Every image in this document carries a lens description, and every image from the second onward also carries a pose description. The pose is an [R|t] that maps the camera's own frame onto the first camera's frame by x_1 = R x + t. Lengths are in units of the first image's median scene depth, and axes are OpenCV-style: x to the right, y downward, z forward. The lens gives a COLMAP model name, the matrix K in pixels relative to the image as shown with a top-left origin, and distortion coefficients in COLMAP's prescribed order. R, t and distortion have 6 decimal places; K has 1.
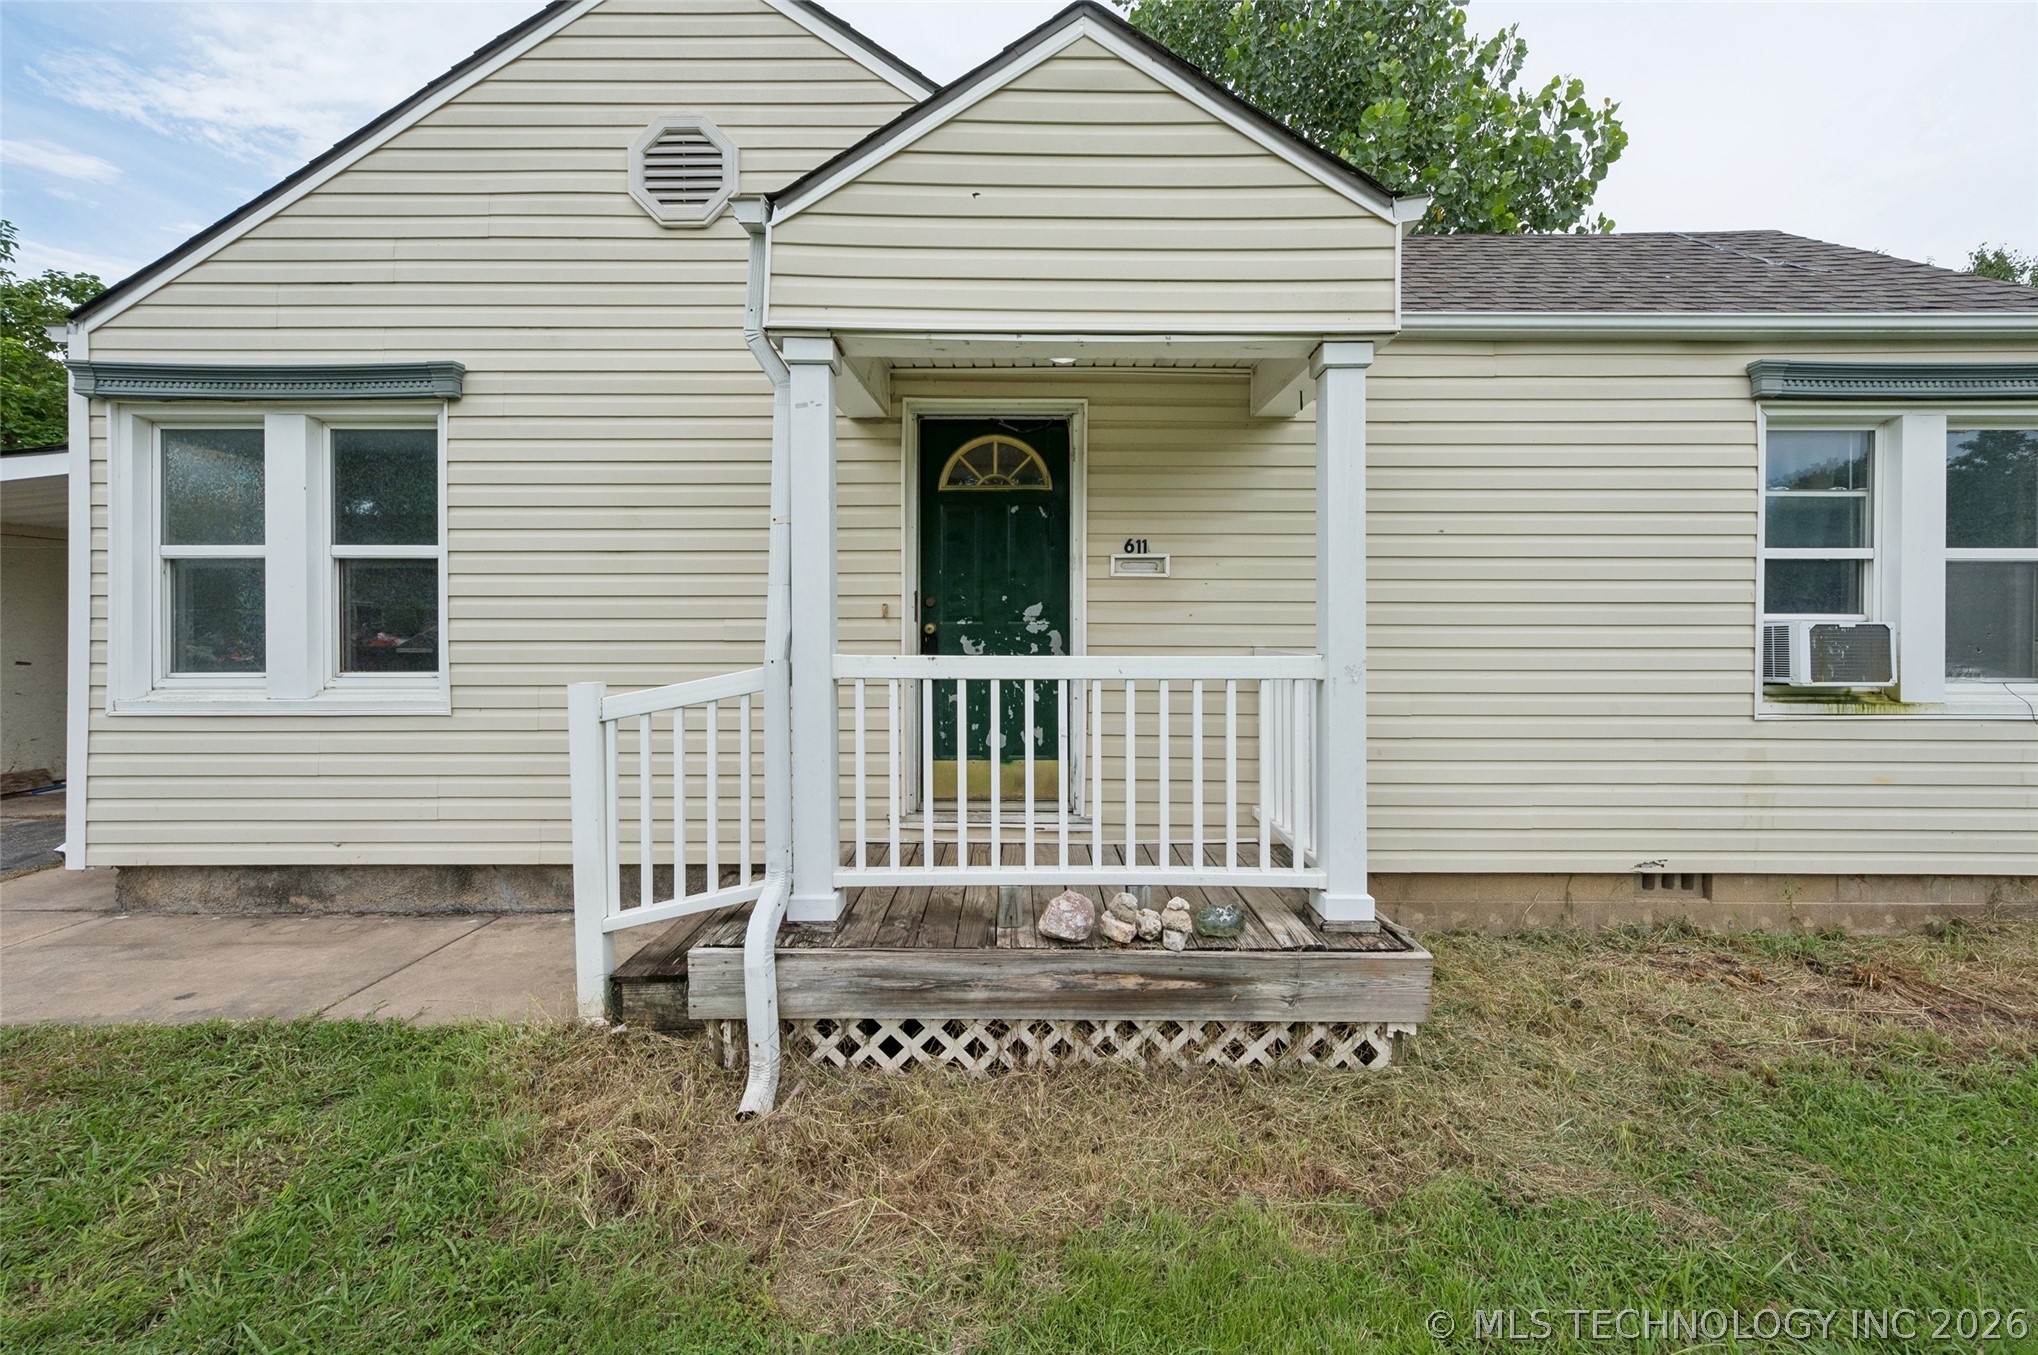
lens RADIAL K [[874.1, 0, 1030.4], [0, 874.1, 628.0], [0, 0, 1]] dist [0.001667, 0.000229]
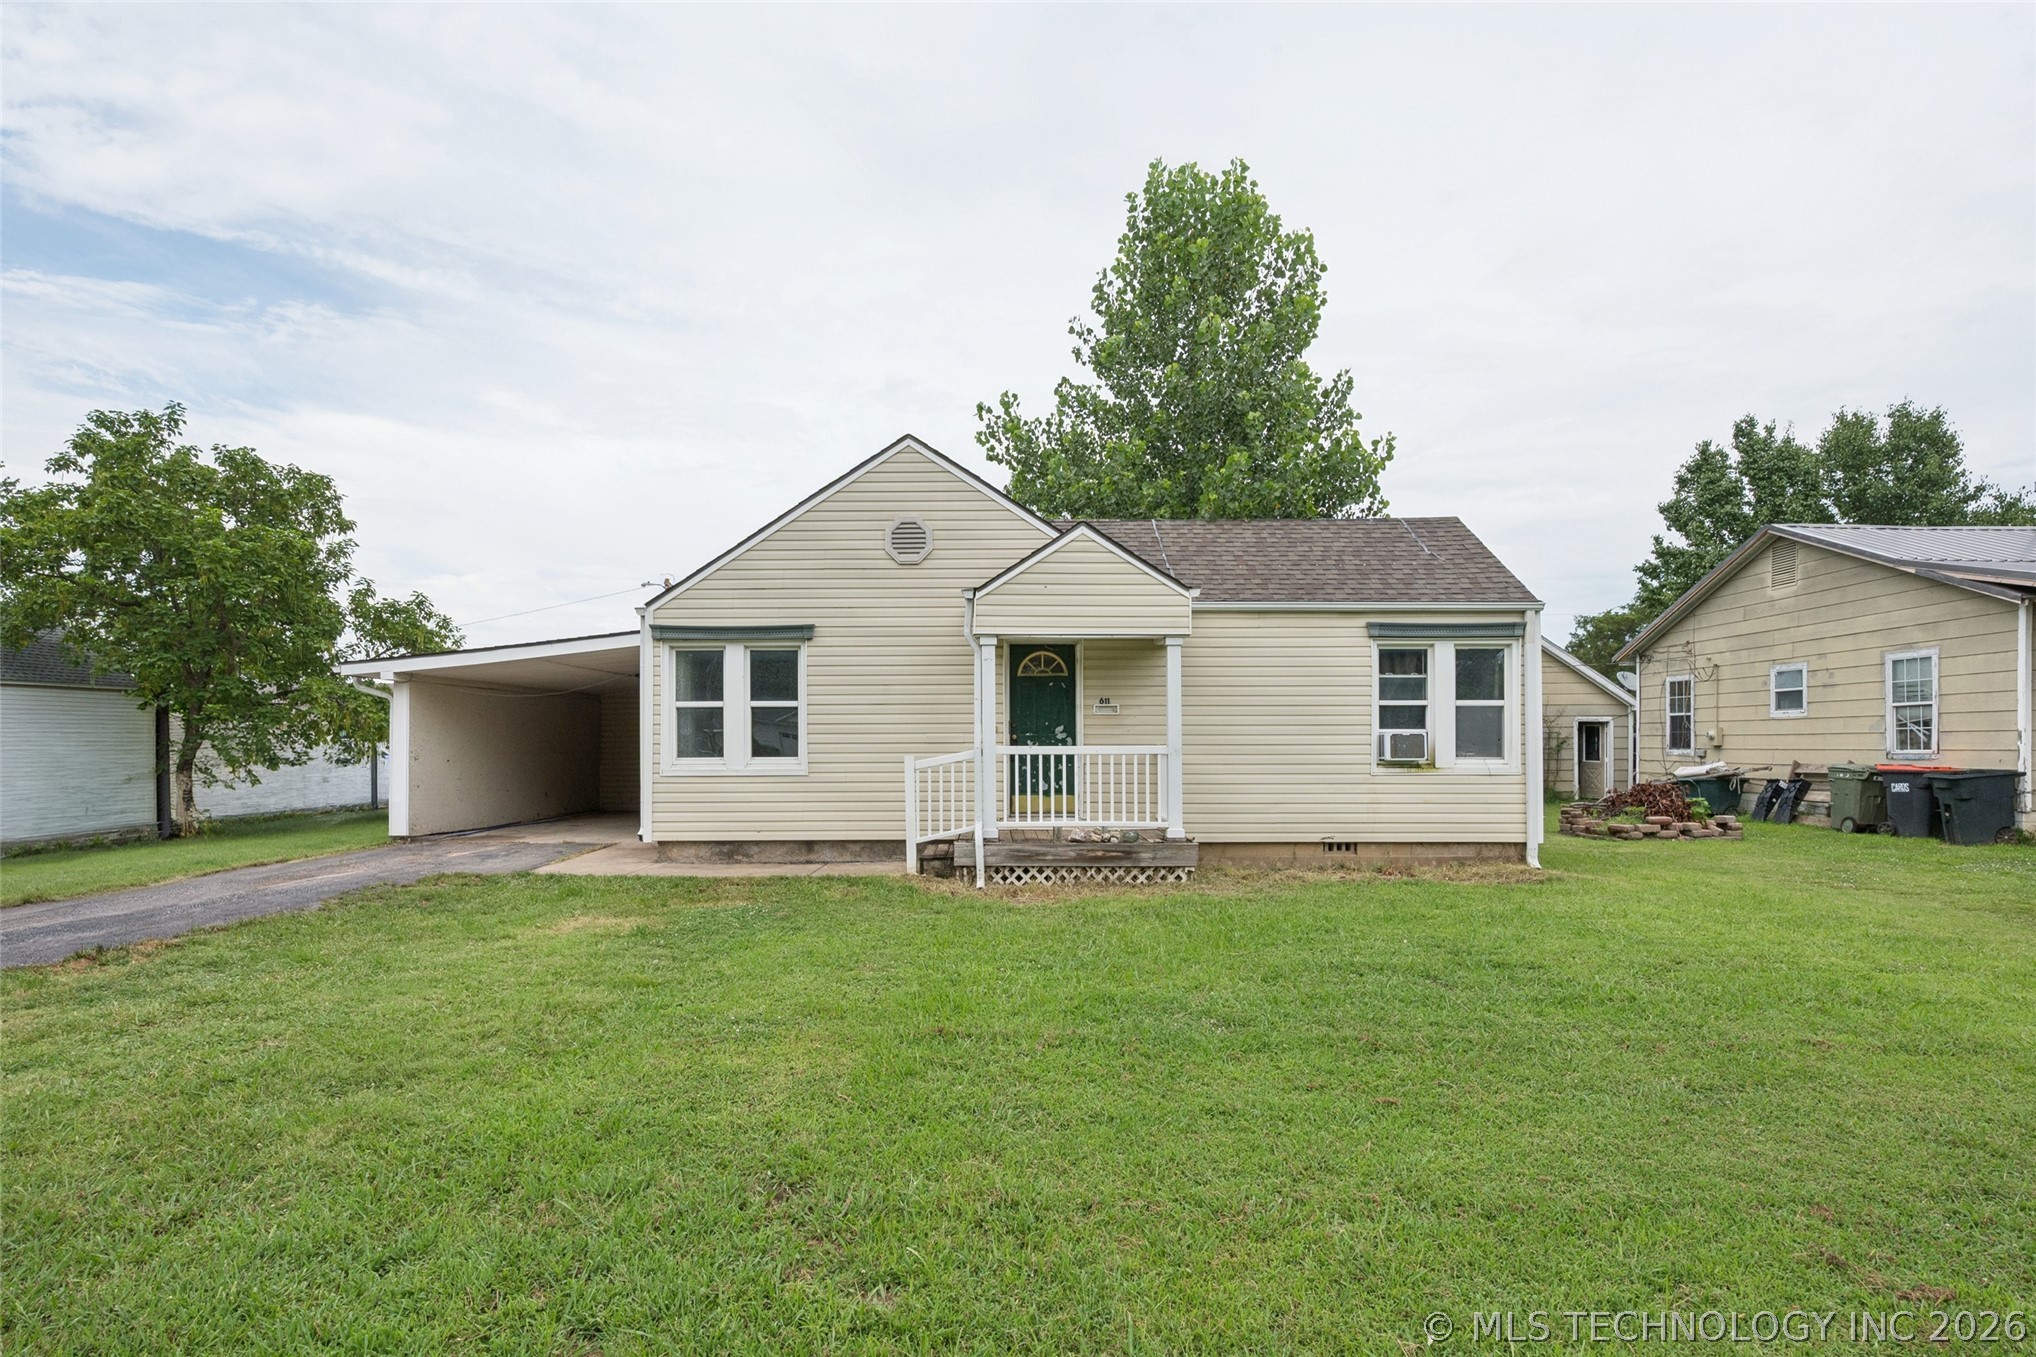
lens RADIAL K [[902.5, 0, 1014.5], [0, 902.5, 727.5], [0, 0, 1]] dist [0.000770, -0.014848]
pose [[0.999983, -0.003516, -0.004740, -0.107885], [0.003462, 0.999928, -0.011492, 0.003012], [0.004780, 0.011475, 0.999923, -1.405092]]
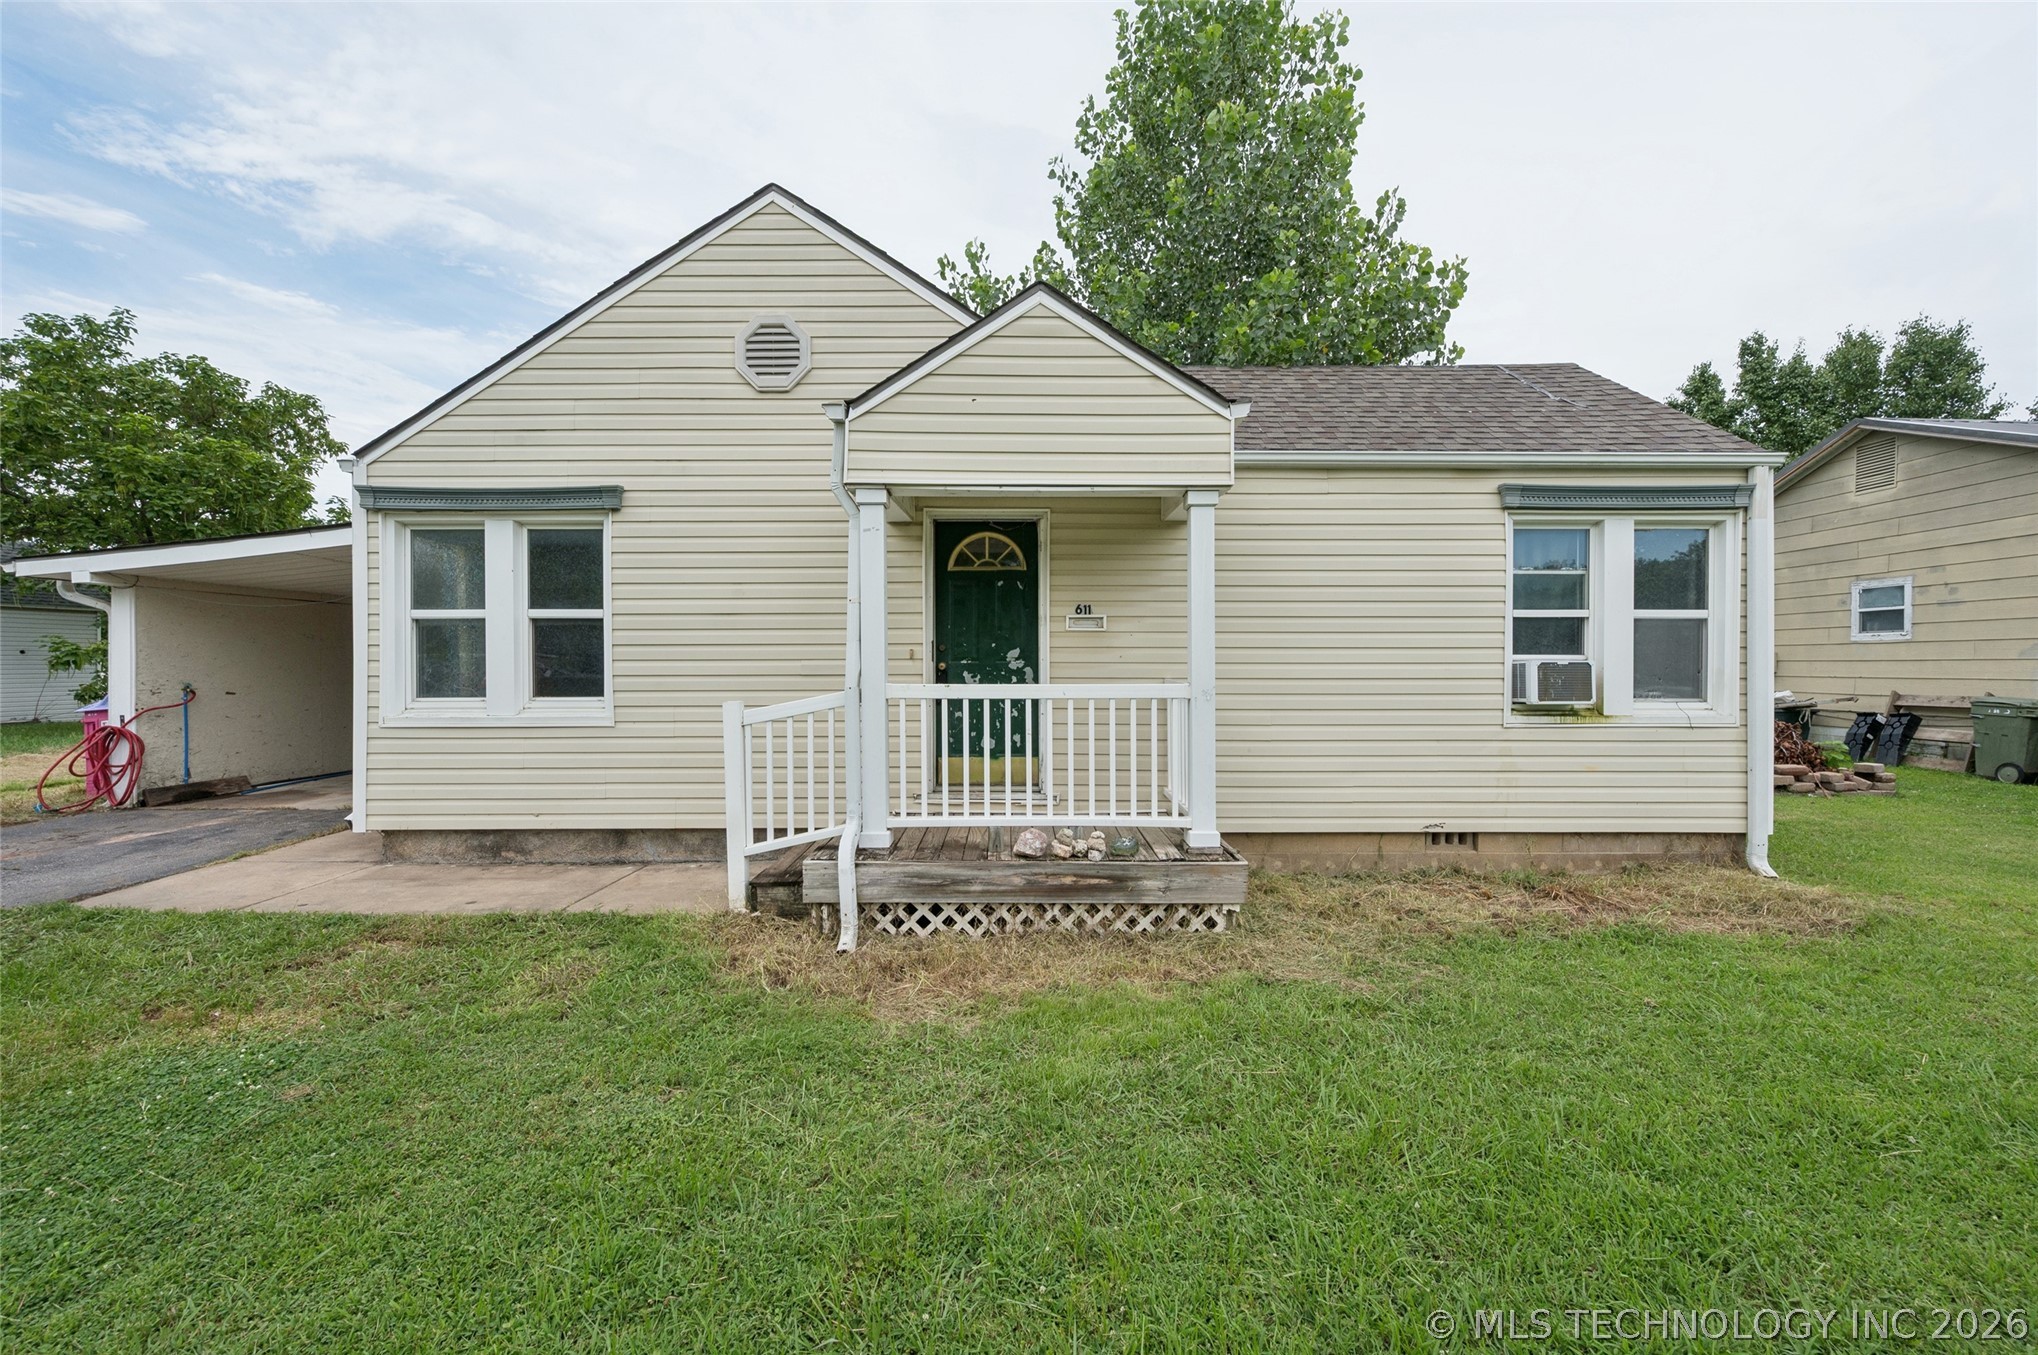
lens RADIAL K [[806.9, 0, 1025.1], [0, 806.9, 662.5], [0, 0, 1]] dist [-0.001192, -0.000041]
pose [[0.999992, -0.002150, 0.003286, 0.018945], [0.002142, 0.999995, 0.002368, -0.008671], [-0.003291, -0.002361, 0.999992, -0.353333]]
